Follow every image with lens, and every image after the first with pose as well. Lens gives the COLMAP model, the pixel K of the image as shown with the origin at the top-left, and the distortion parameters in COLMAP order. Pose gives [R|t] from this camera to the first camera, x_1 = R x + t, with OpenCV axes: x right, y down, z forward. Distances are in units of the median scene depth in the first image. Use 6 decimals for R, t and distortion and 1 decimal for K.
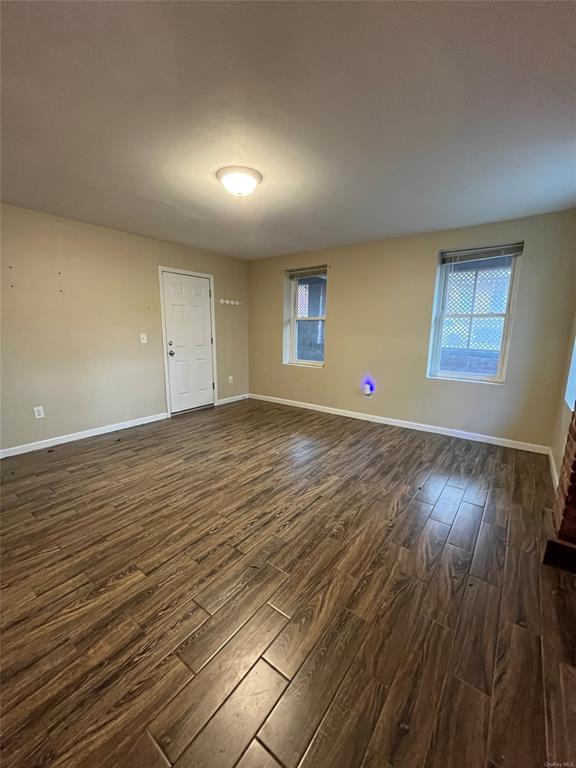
lens RADIAL K [[307.3, 0, 289.7], [0, 307.3, 385.1], [0, 0, 1]] dist [-0.002004, -0.000308]
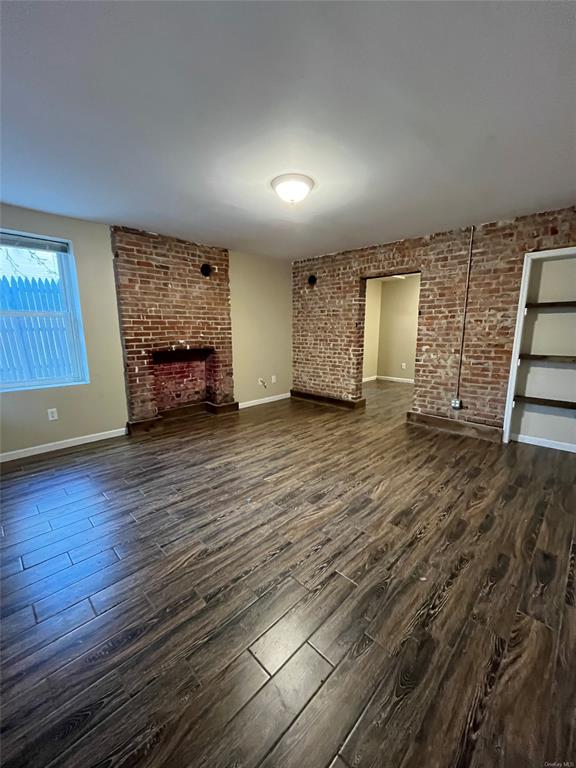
lens RADIAL K [[307.3, 0, 289.7], [0, 307.3, 385.1], [0, 0, 1]] dist [-0.002004, -0.000308]
pose [[-0.990727, -0.030862, 0.132317, -0.258632], [0.018629, 0.933808, 0.357290, -0.336530], [-0.134585, 0.356442, -0.924574, 1.815086]]
